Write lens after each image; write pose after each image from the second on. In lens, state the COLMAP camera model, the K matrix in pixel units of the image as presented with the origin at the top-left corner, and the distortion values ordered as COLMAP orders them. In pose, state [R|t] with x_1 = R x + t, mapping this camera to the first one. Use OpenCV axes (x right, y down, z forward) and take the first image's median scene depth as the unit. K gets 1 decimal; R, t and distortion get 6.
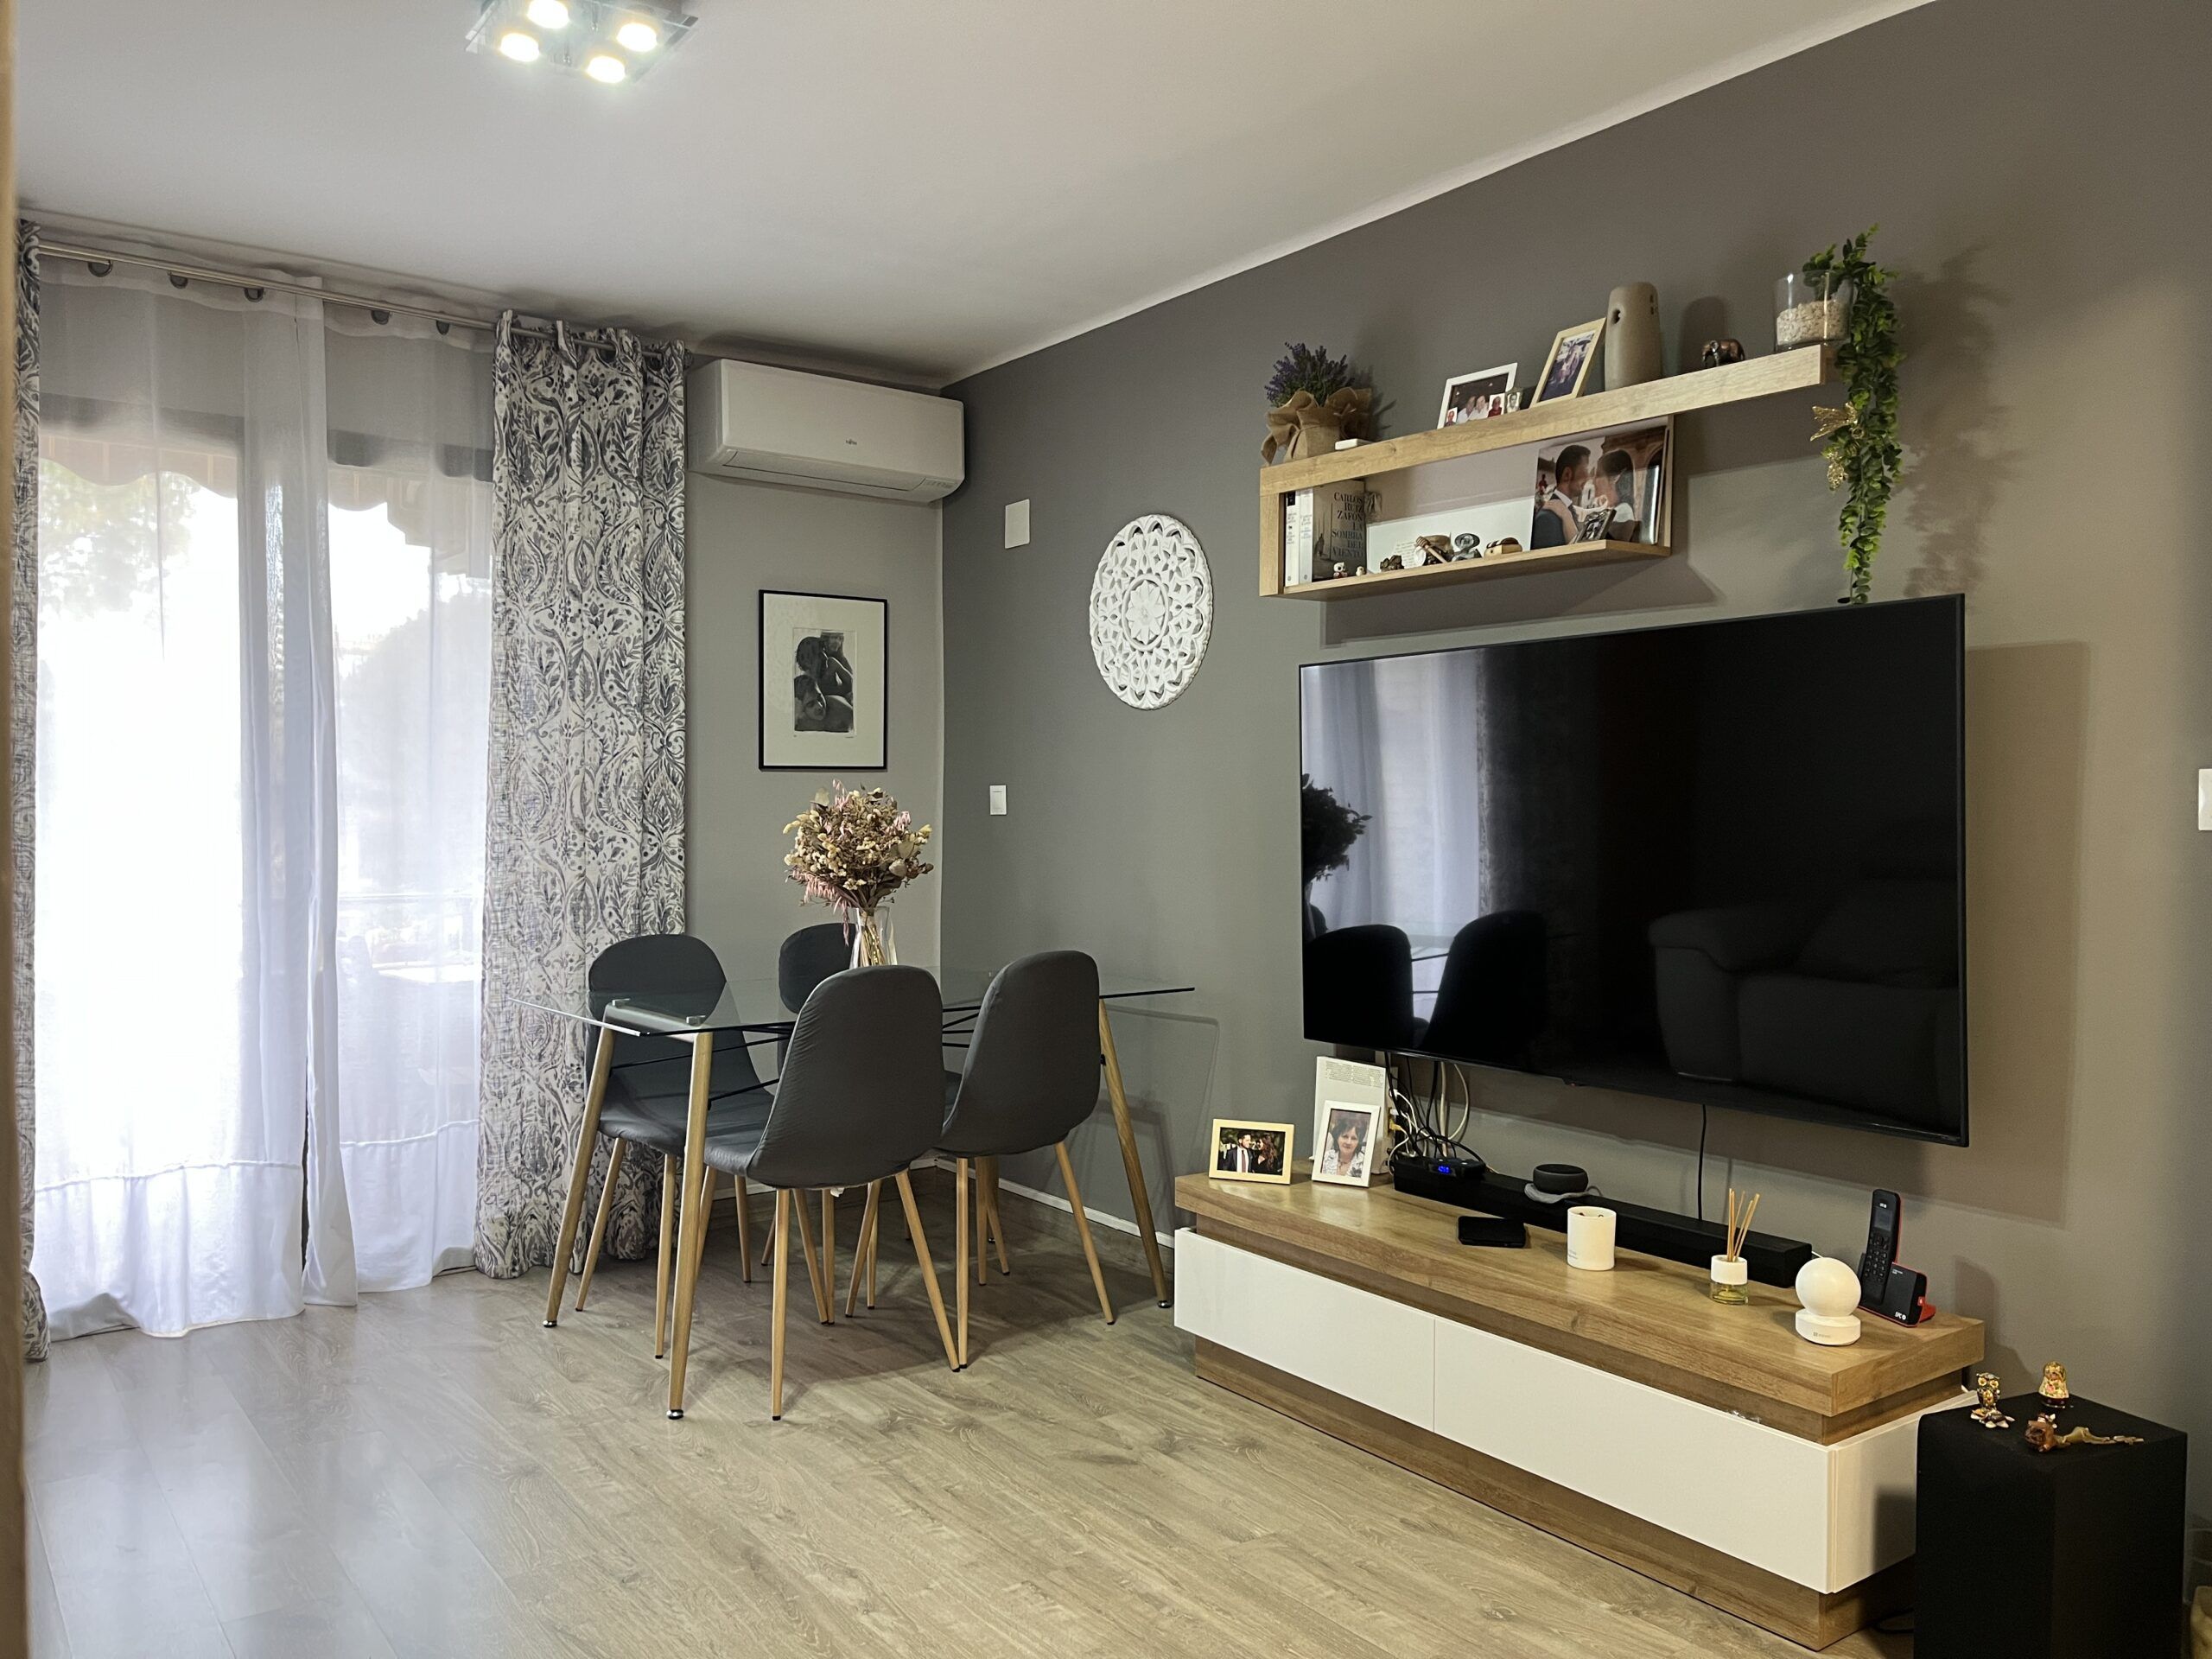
lens RADIAL K [[1670.7, 0, 1101.7], [0, 1670.7, 841.9], [0, 0, 1]] dist [0.063842, -0.087751]
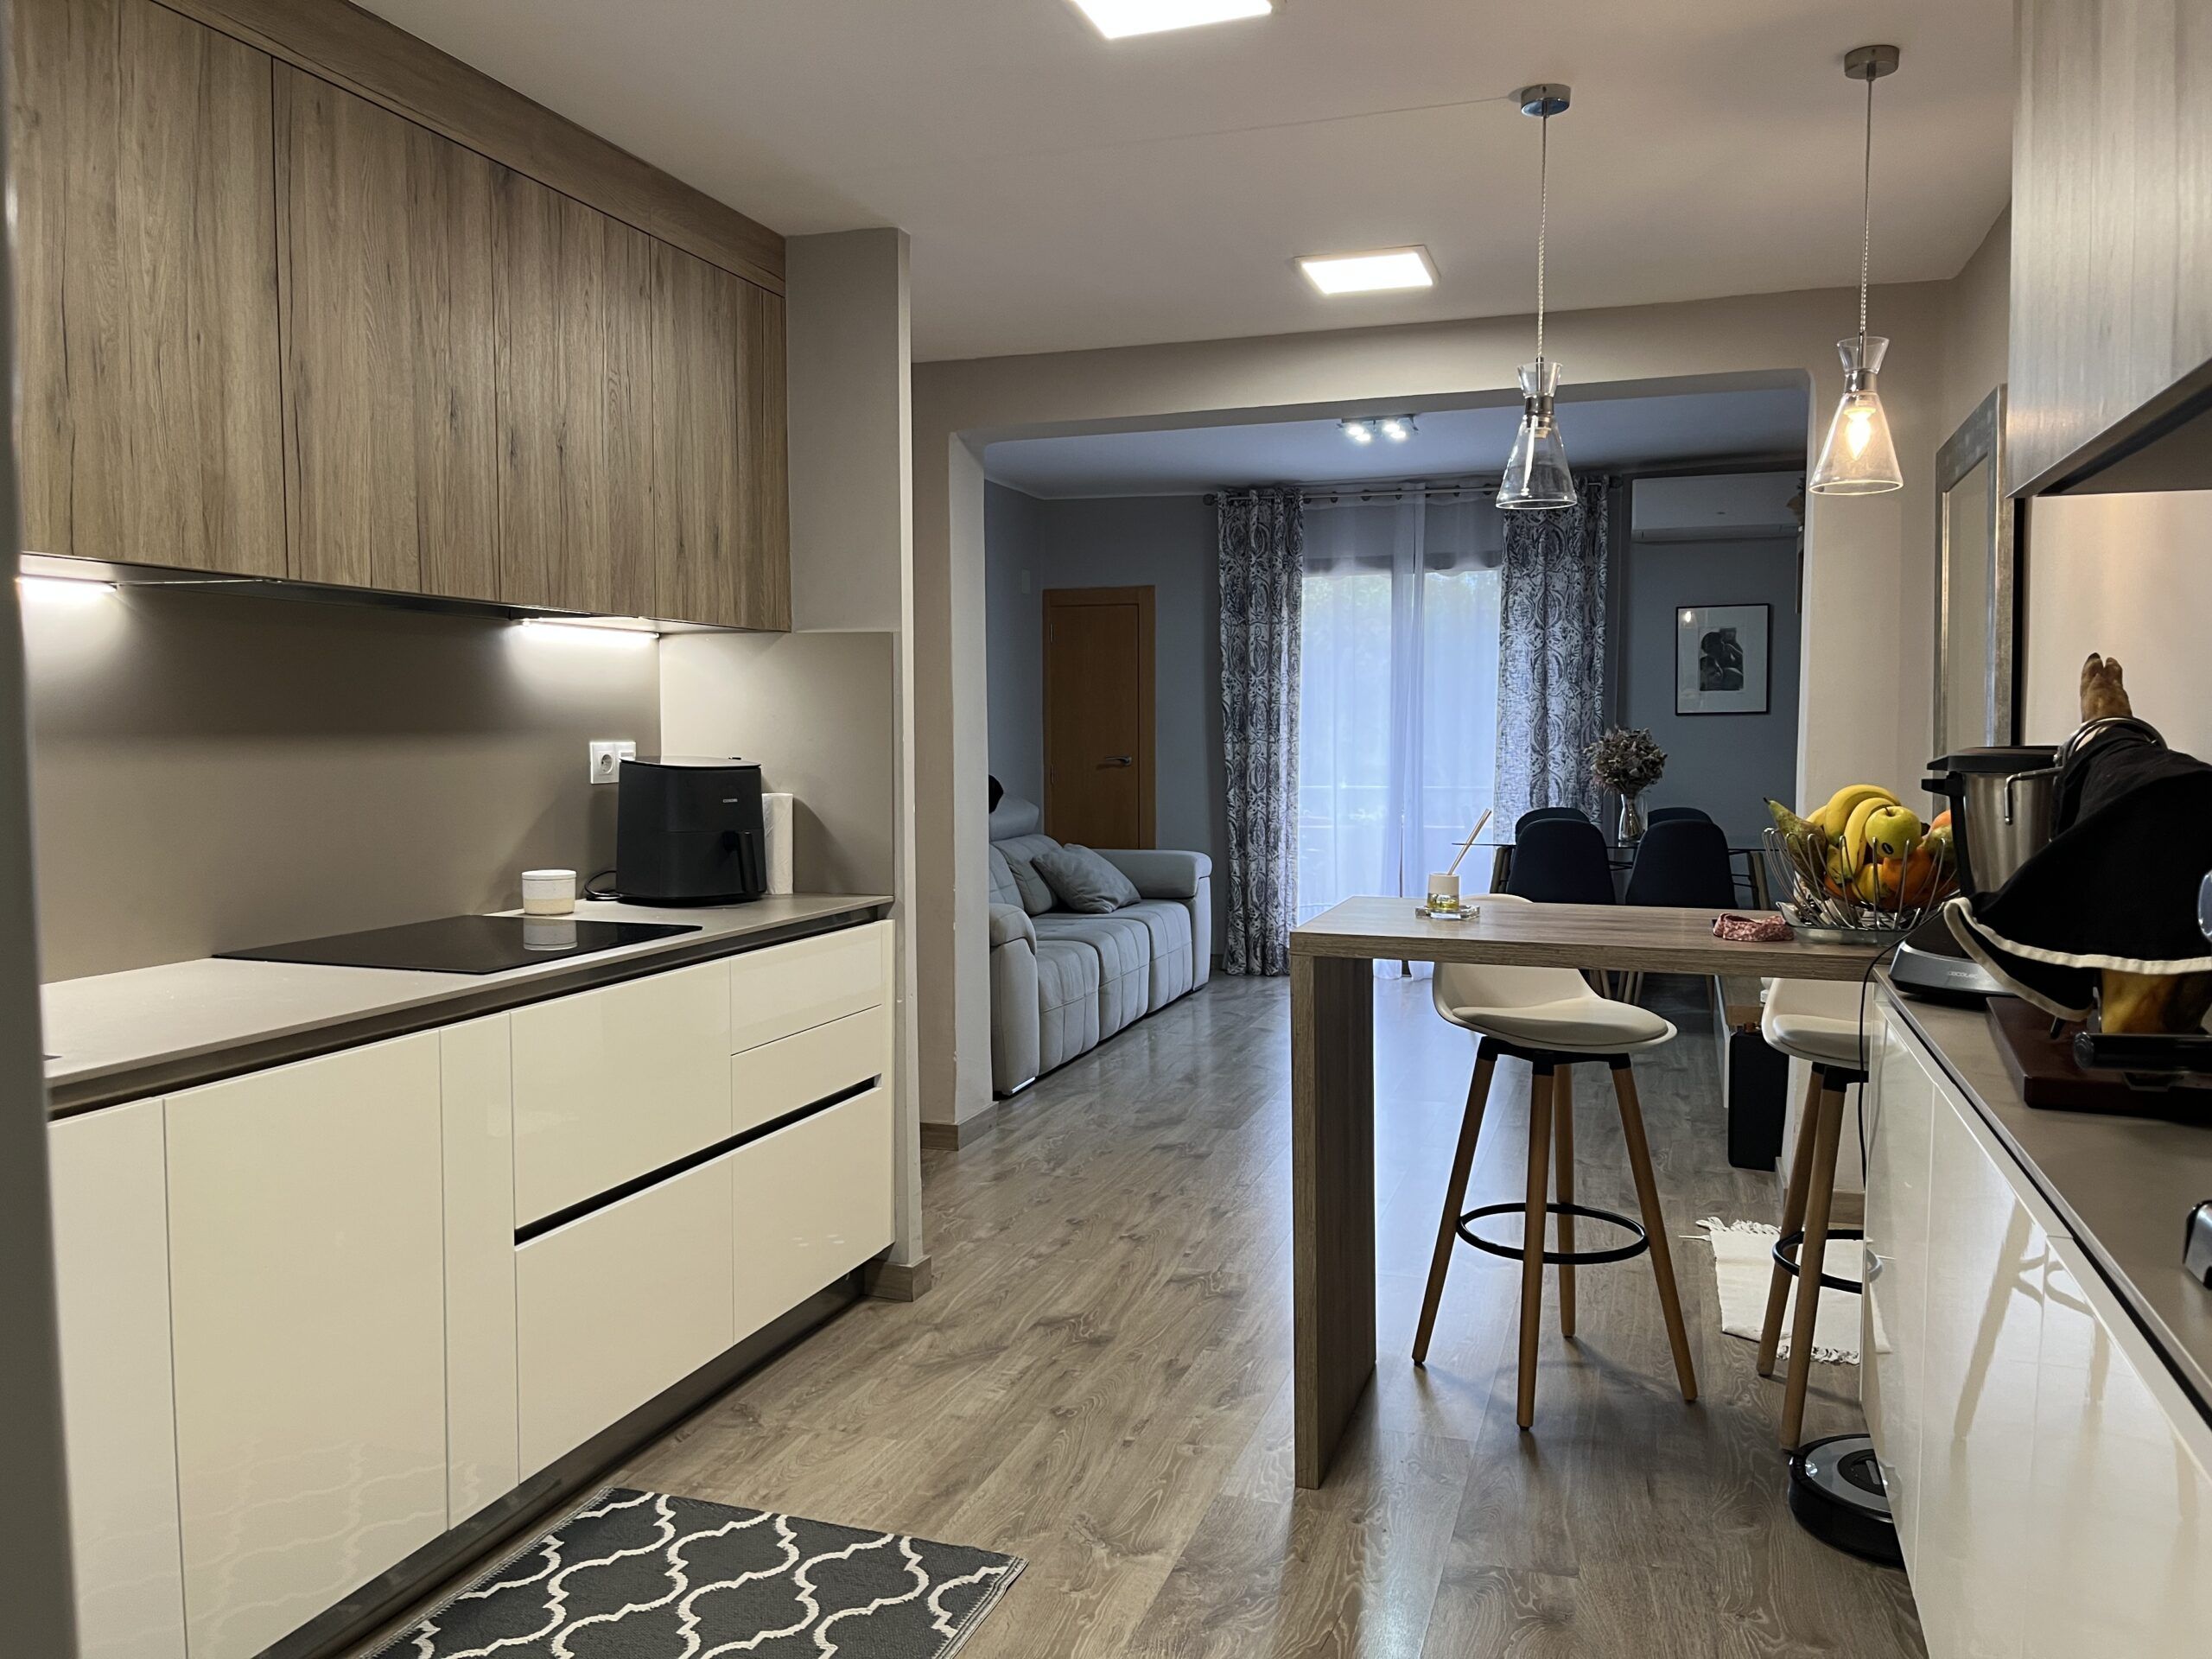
lens RADIAL K [[1670.7, 0, 1093.8], [0, 1670.7, 839.0], [0, 0, 1]] dist [0.063842, -0.087751]
pose [[0.575135, 0.046557, -0.816733, 1.017203], [-0.011555, 0.998742, 0.048796, 0.005519], [0.817977, -0.018627, 0.574949, -0.525429]]
